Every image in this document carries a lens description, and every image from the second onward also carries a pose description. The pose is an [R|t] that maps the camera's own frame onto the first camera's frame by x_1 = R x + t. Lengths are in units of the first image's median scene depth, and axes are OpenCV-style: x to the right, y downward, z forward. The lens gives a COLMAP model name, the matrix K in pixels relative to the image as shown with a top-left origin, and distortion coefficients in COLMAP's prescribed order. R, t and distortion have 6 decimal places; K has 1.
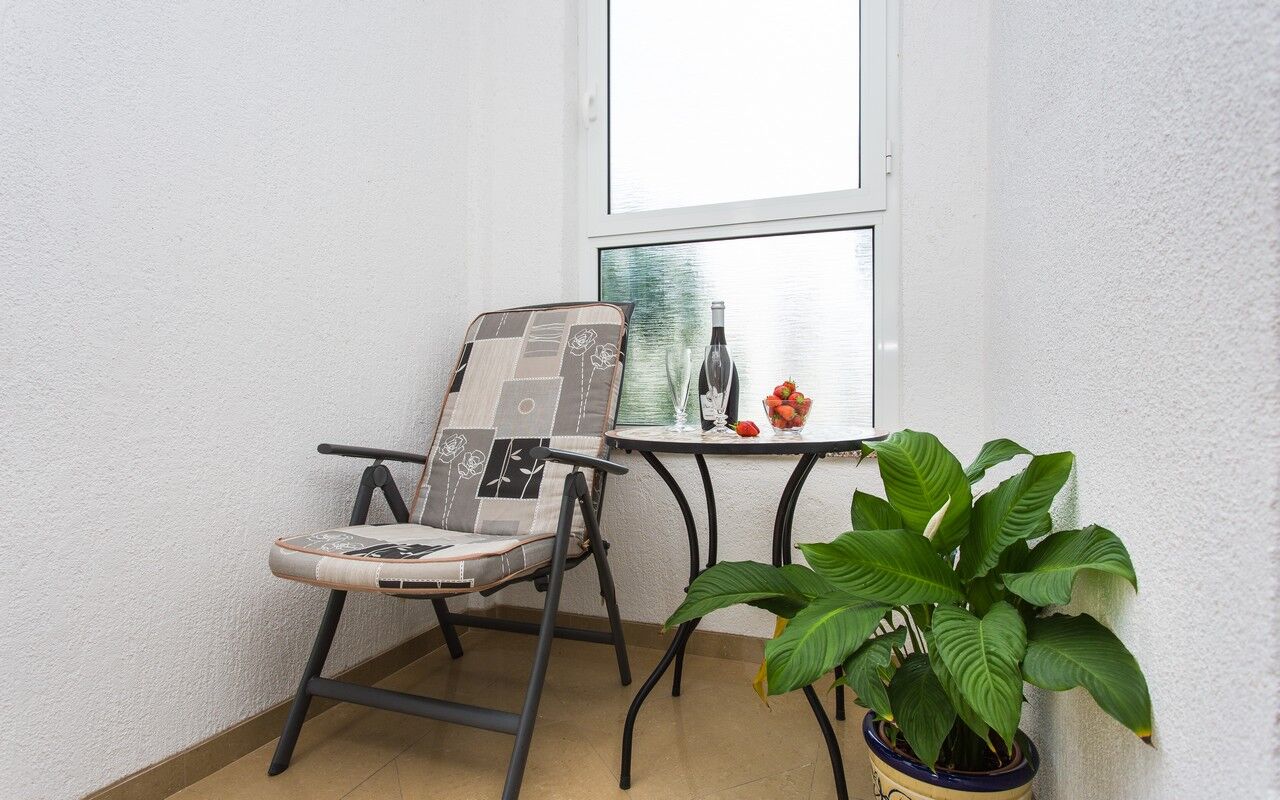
lens RADIAL K [[682.4, 0, 634.4], [0, 682.4, 396.6], [0, 0, 1]] dist [-0.003428, 0.002558]
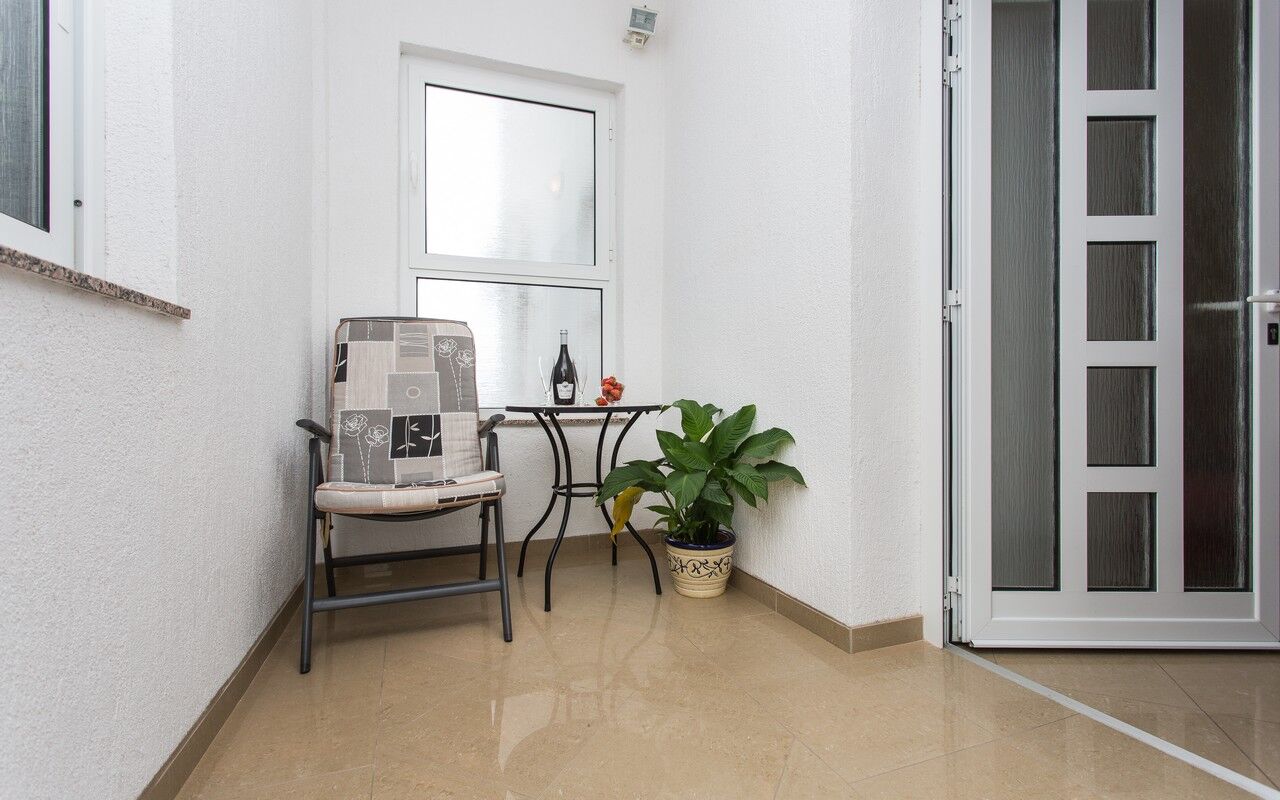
lens RADIAL K [[600.6, 0, 649.5], [0, 600.6, 398.6], [0, 0, 1]] dist [0.000101, 0.002219]
pose [[0.744670, -0.005904, 0.667406, -0.624429], [0.007412, 0.999972, 0.000576, 0.029857], [-0.667391, 0.004518, 0.744693, -0.226817]]
